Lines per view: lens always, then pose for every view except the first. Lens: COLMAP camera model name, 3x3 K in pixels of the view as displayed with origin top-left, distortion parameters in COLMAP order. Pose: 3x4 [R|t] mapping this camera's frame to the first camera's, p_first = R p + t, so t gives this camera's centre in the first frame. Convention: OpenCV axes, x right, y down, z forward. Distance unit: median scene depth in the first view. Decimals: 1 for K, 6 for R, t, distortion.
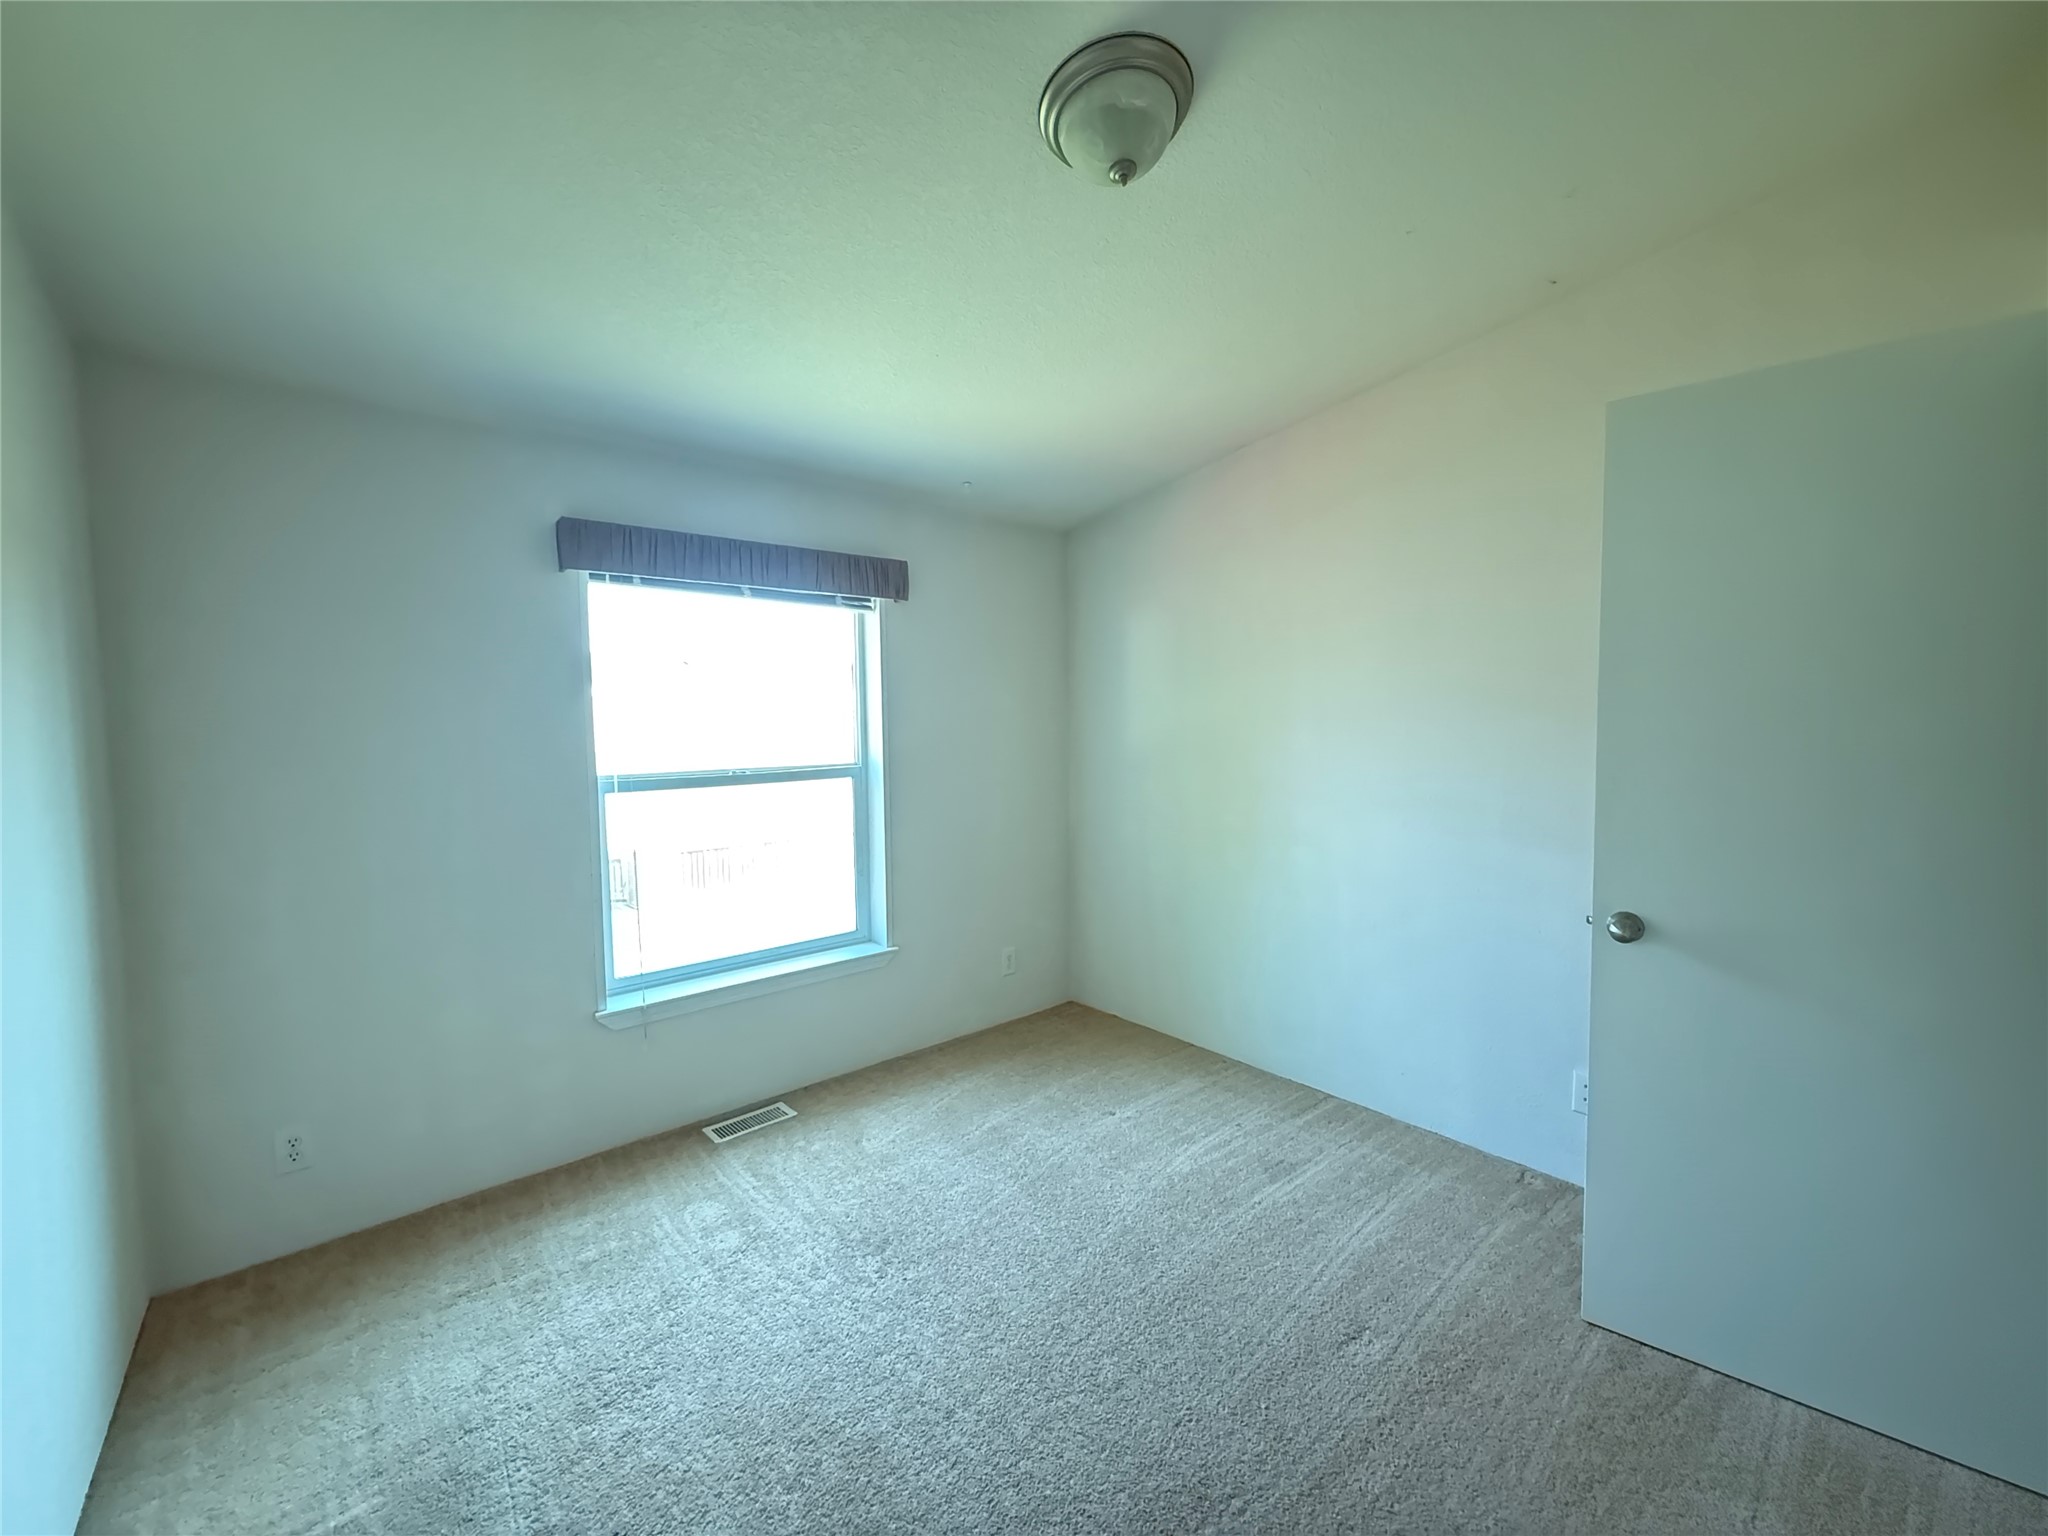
lens RADIAL K [[816.8, 0, 1019.7], [0, 816.8, 770.0], [0, 0, 1]] dist [-0.000744, 0.000450]
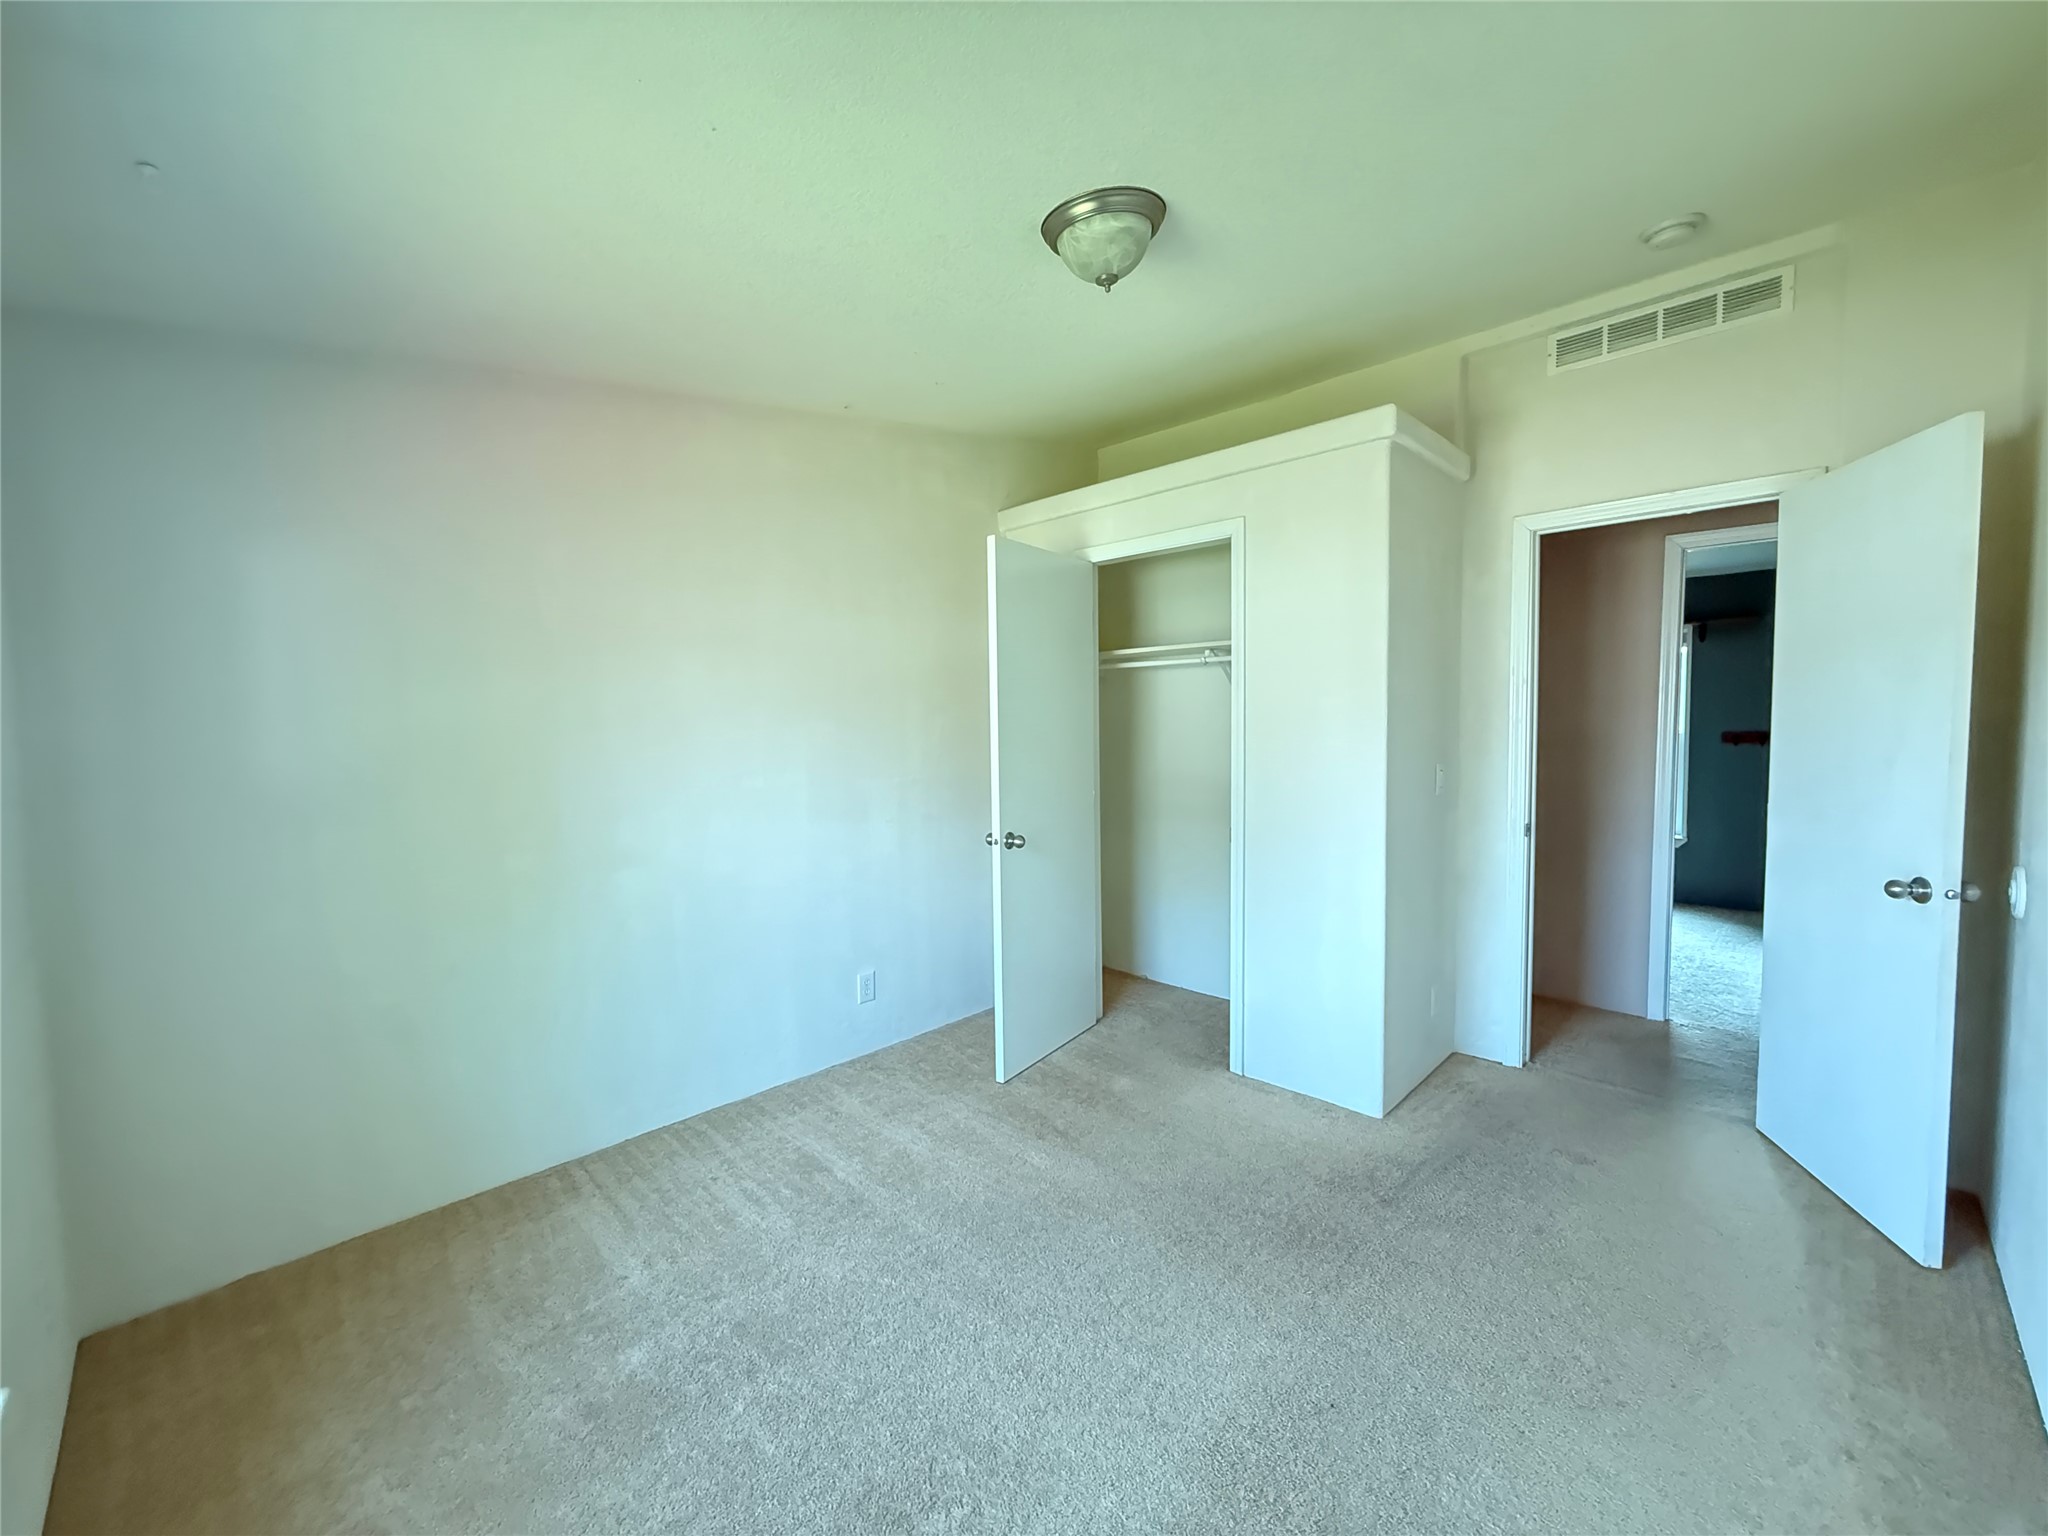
lens RADIAL K [[816.8, 0, 1019.7], [0, 816.8, 770.0], [0, 0, 1]] dist [-0.000744, 0.000450]
pose [[-0.081350, -0.054104, 0.995216, -0.643023], [0.077178, 0.995185, 0.060411, -0.039446], [-0.993693, 0.081724, -0.076783, 0.724691]]
